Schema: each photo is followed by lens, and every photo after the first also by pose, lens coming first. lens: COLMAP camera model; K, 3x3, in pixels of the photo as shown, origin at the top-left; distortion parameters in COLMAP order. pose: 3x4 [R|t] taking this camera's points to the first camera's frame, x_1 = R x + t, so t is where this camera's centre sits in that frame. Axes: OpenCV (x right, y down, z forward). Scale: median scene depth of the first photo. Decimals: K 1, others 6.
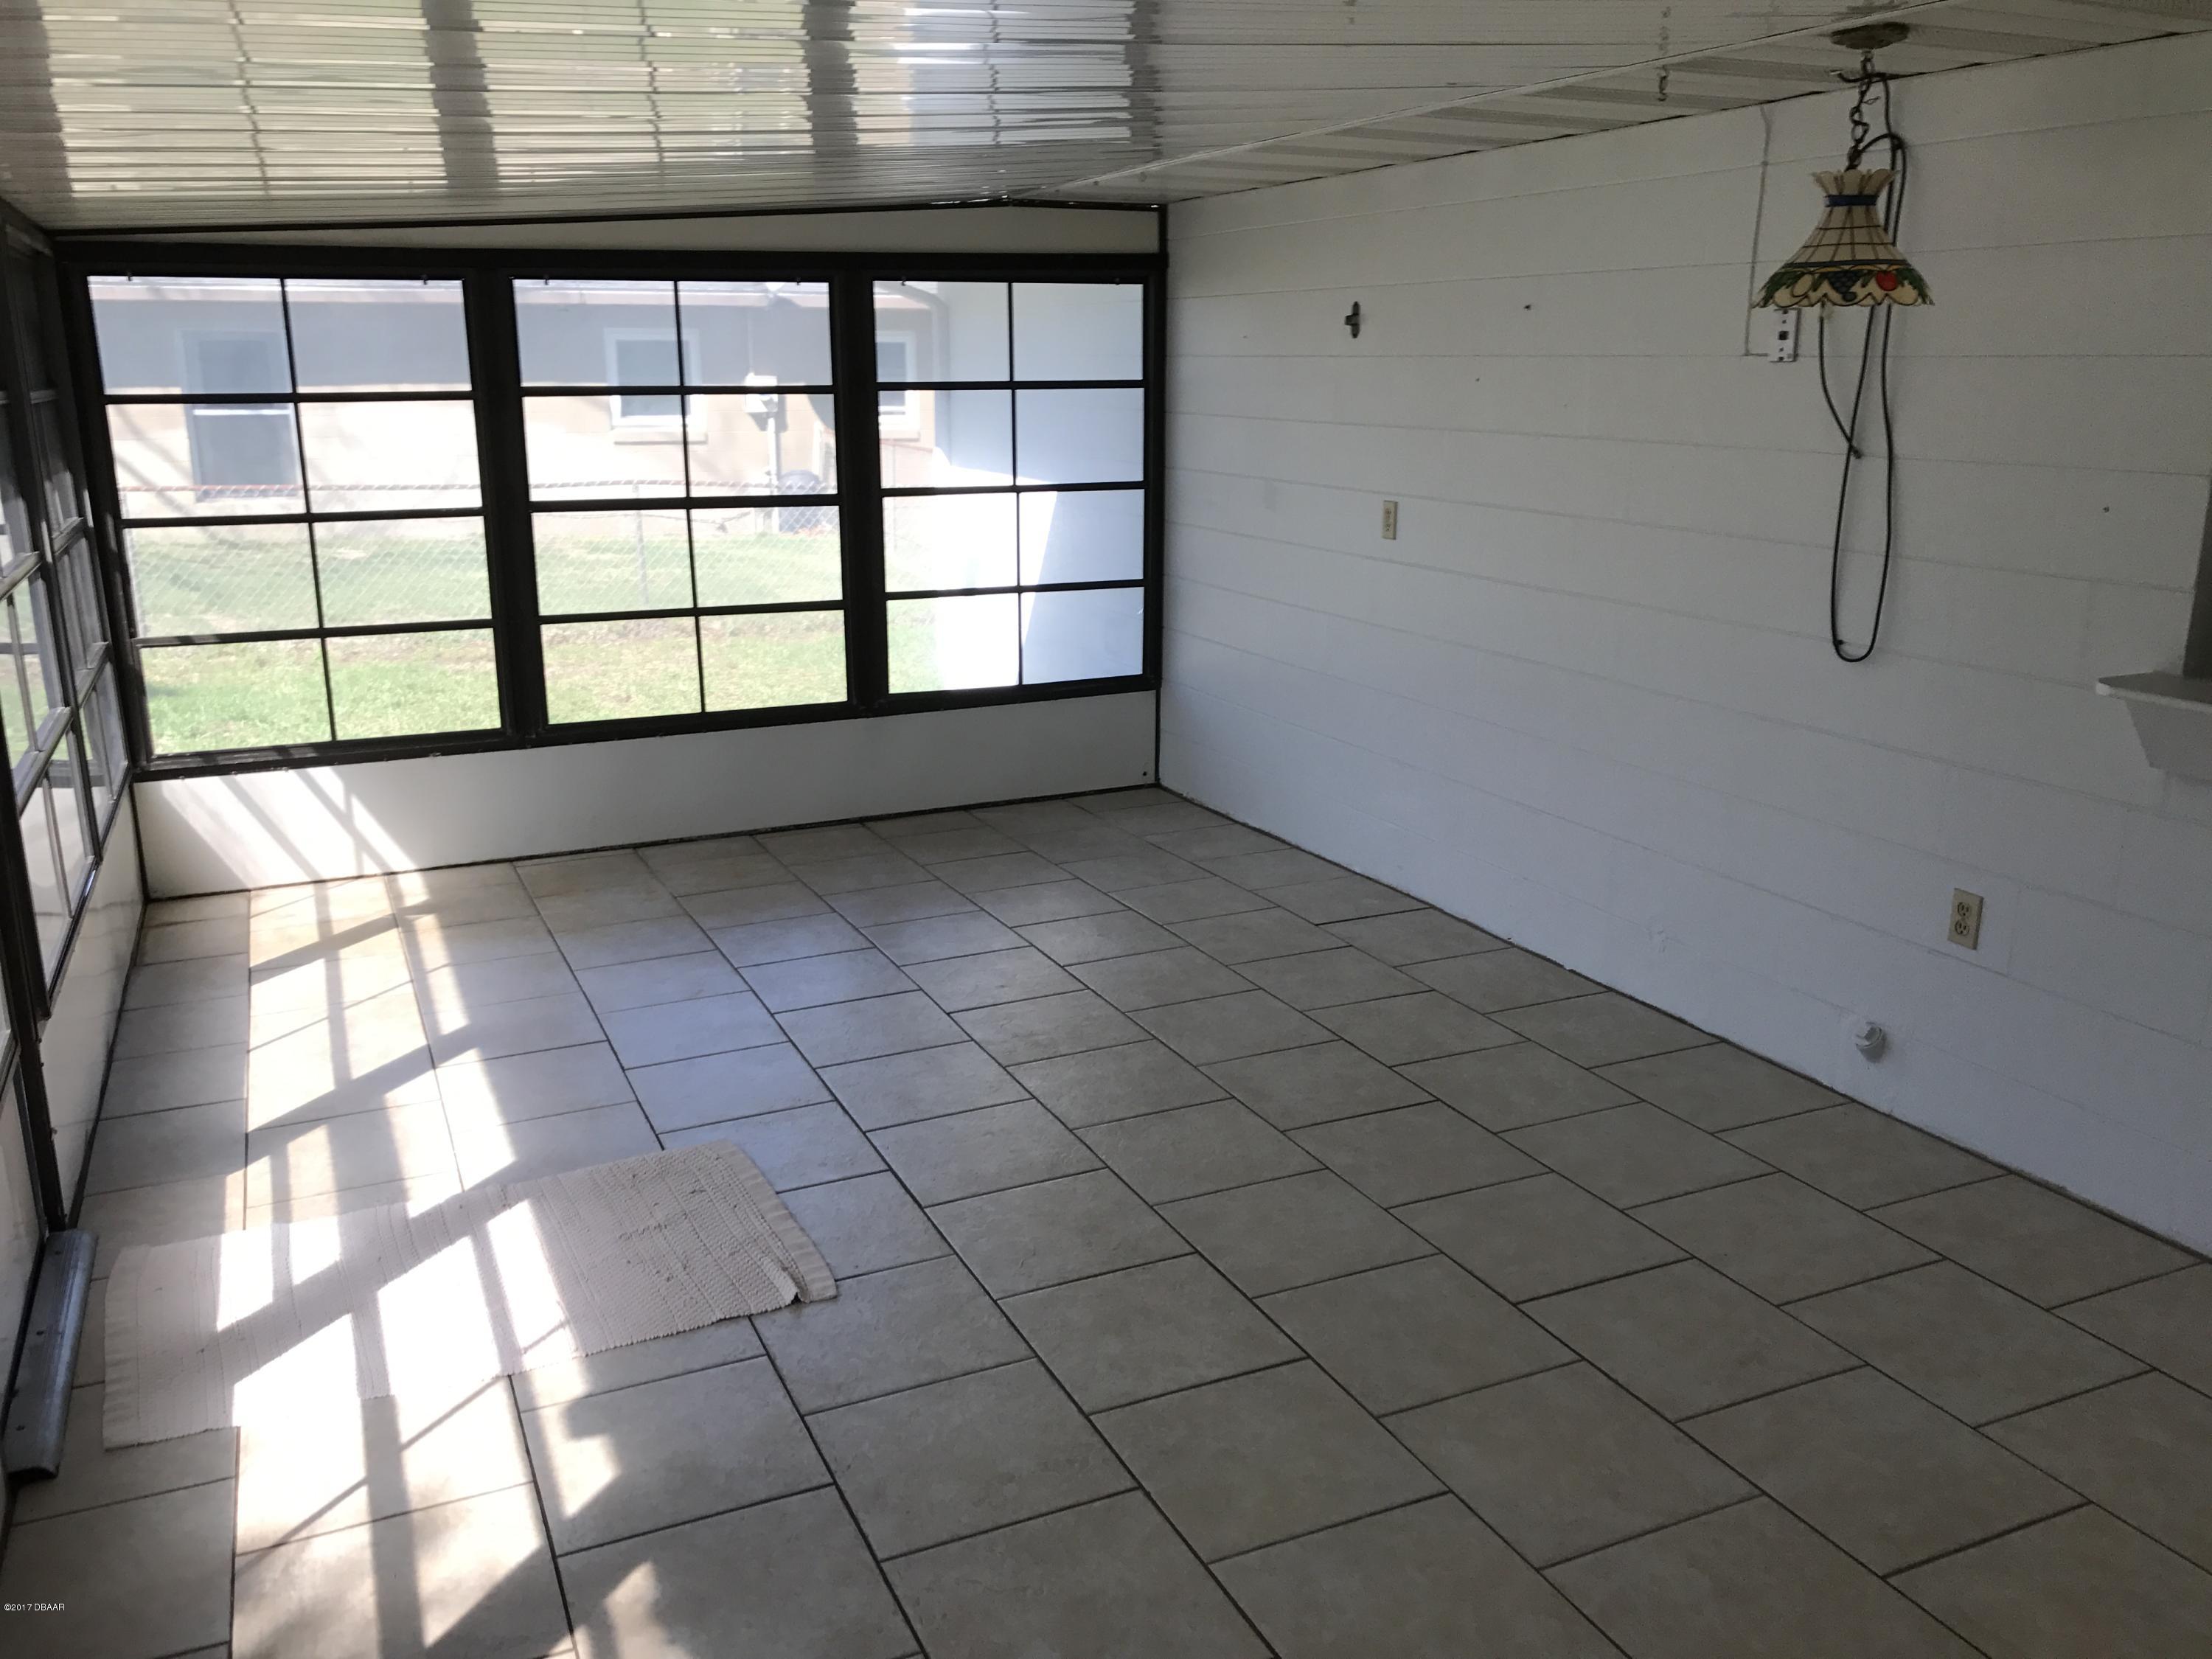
lens RADIAL K [[1848.3, 0, 1099.5], [0, 1848.3, 846.8], [0, 0, 1]] dist [0.084309, -0.100042]
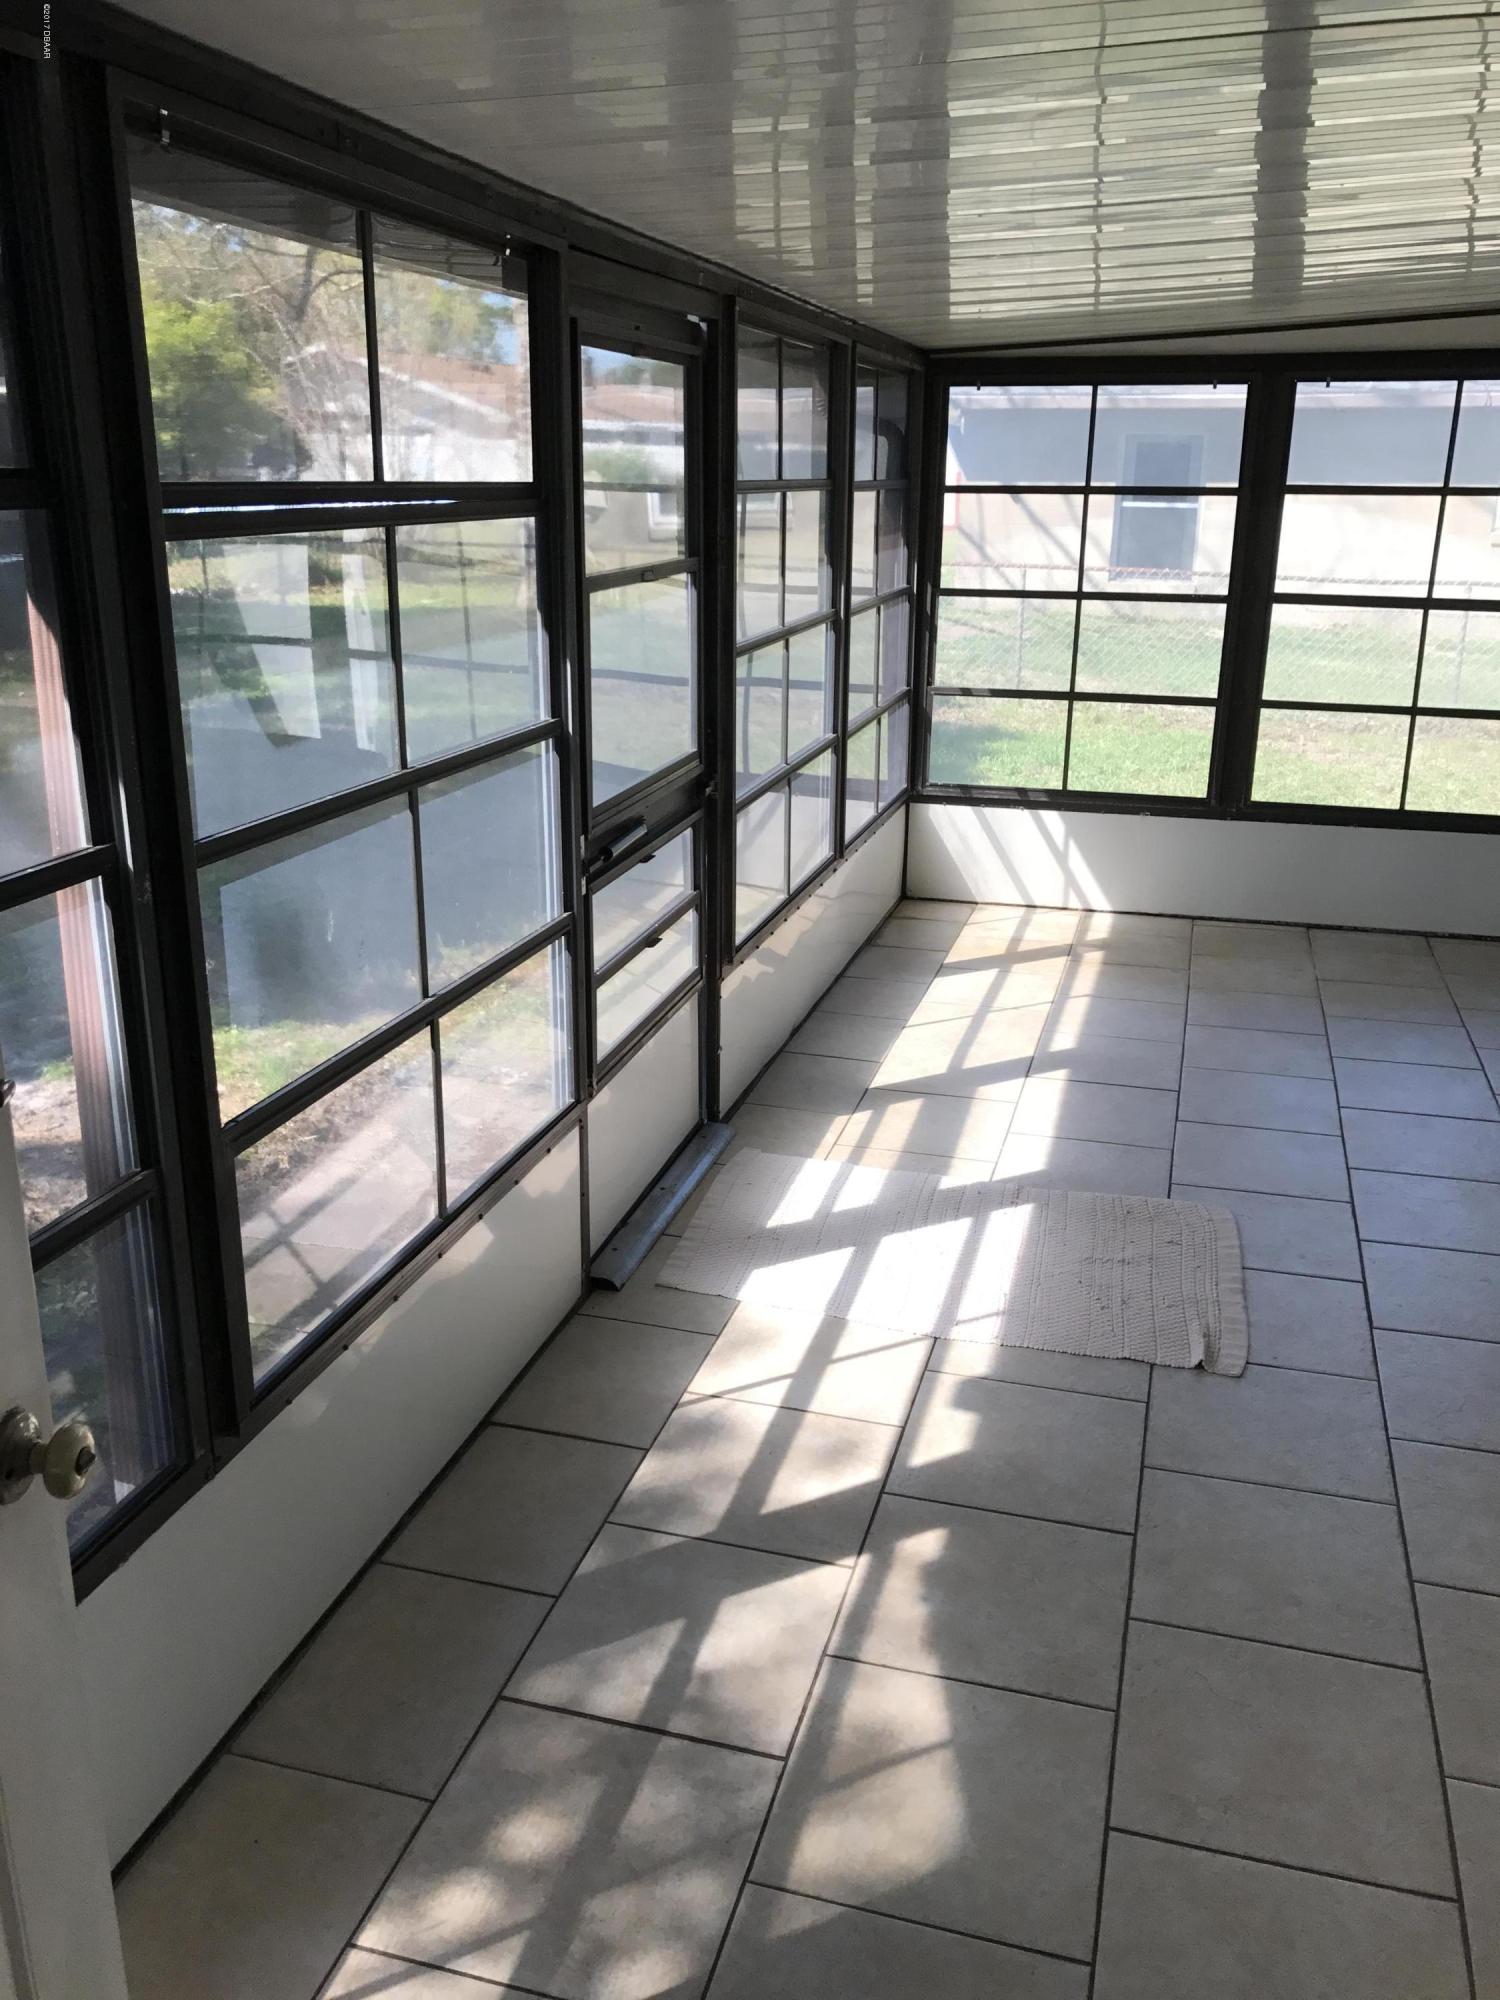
lens RADIAL K [[1671.2, 0, 745.6], [0, 1671.2, 994.5], [0, 0, 1]] dist [0.084309, -0.100042]
pose [[0.771556, 0.211115, -0.600110, 0.122383], [-0.180265, 0.977219, 0.112015, -0.016734], [0.610087, 0.021753, 0.792036, 0.059379]]
